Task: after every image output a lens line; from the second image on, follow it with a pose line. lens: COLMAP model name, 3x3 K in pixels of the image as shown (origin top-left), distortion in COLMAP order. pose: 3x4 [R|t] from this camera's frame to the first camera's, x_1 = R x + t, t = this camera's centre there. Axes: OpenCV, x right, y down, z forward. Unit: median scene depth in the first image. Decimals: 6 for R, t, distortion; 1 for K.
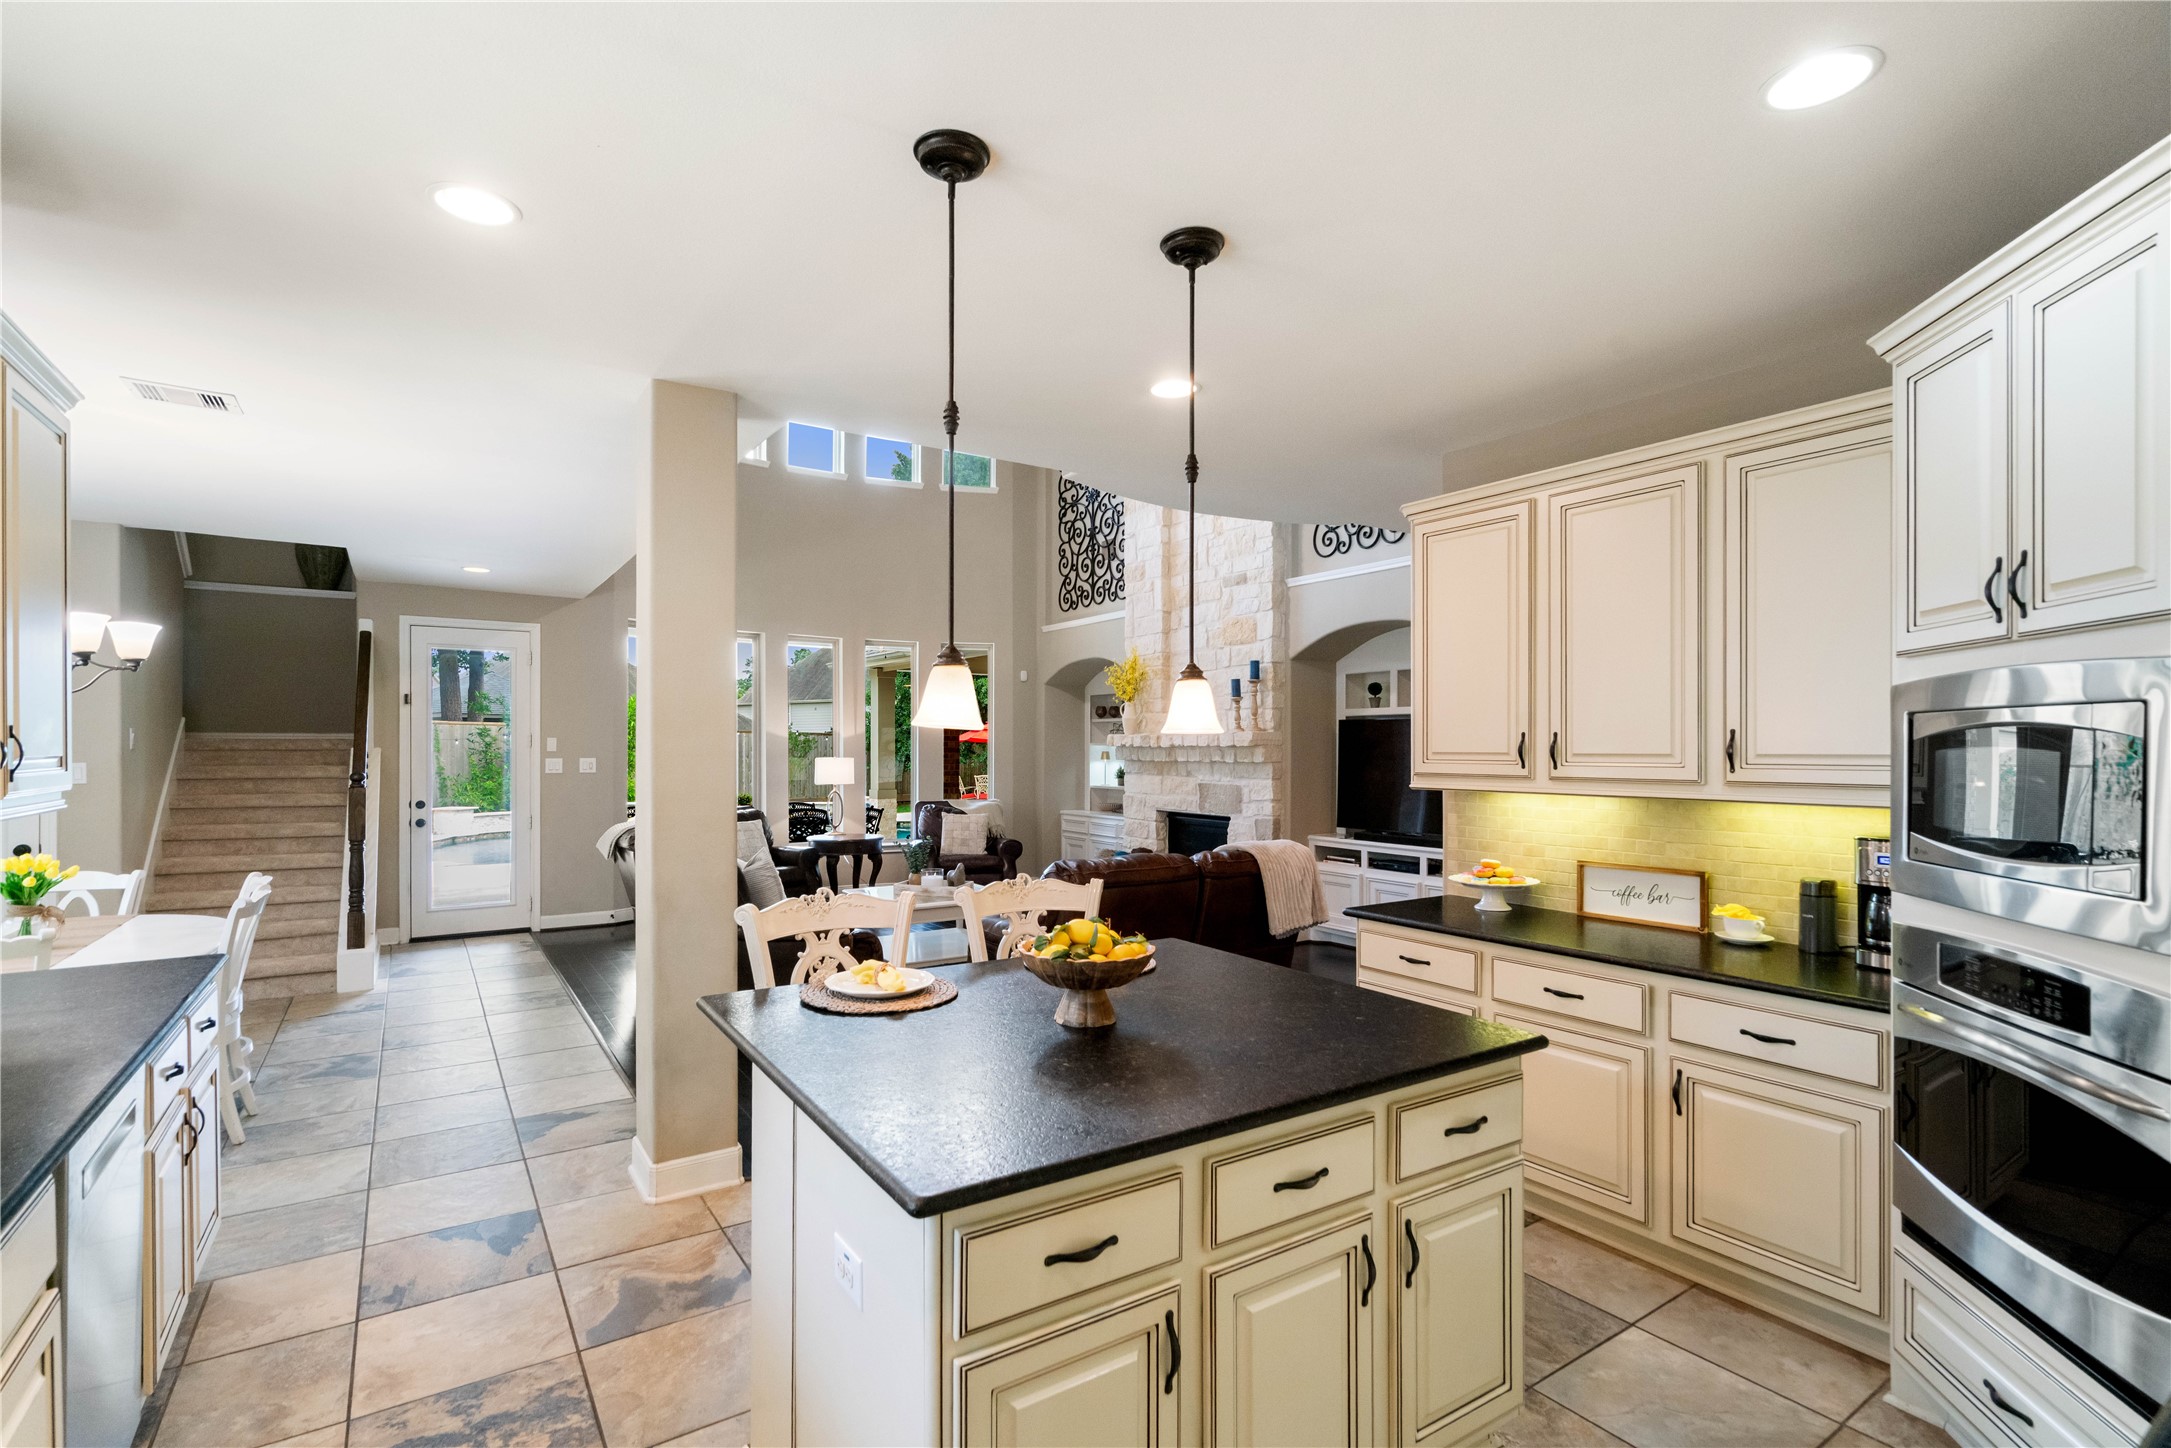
lens RADIAL K [[995.8, 0, 1068.4], [0, 995.8, 743.0], [0, 0, 1]] dist [0.001009, 0.000130]
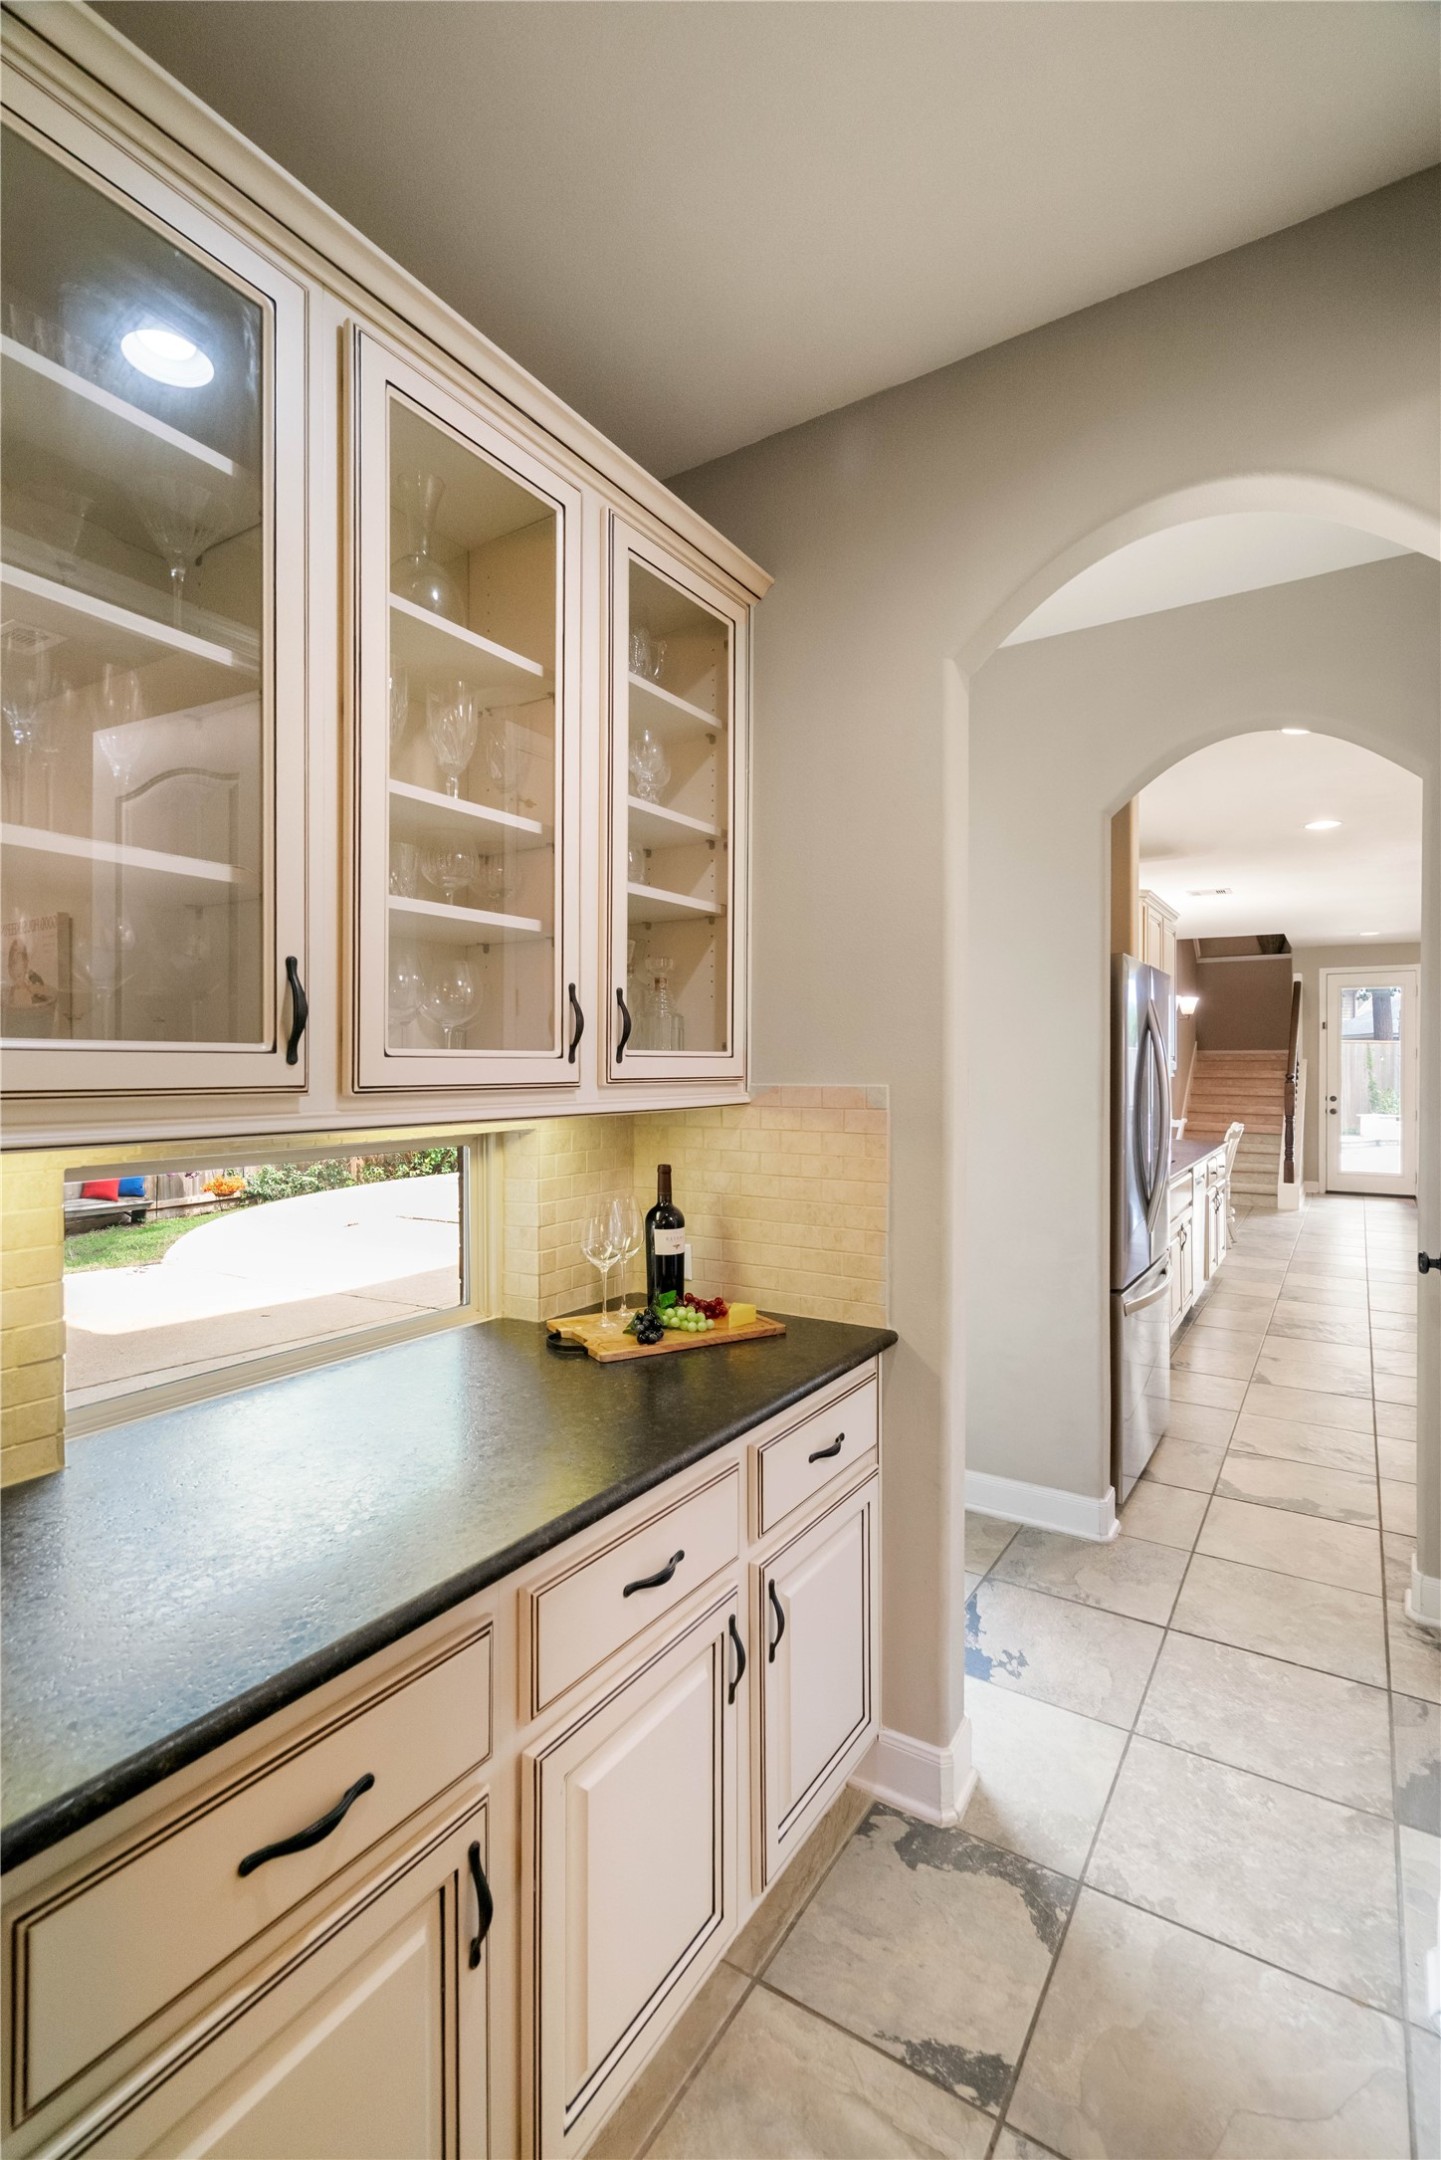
lens RADIAL K [[990.7, 0, 720.3], [0, 990.7, 1077.6], [0, 0, 1]] dist [0.001009, 0.000130]
pose [[0.404150, 0.009552, -0.914643, 0.344595], [0.003346, 0.999923, 0.011921, 0.013121], [0.914687, -0.007878, 0.404087, -0.444016]]
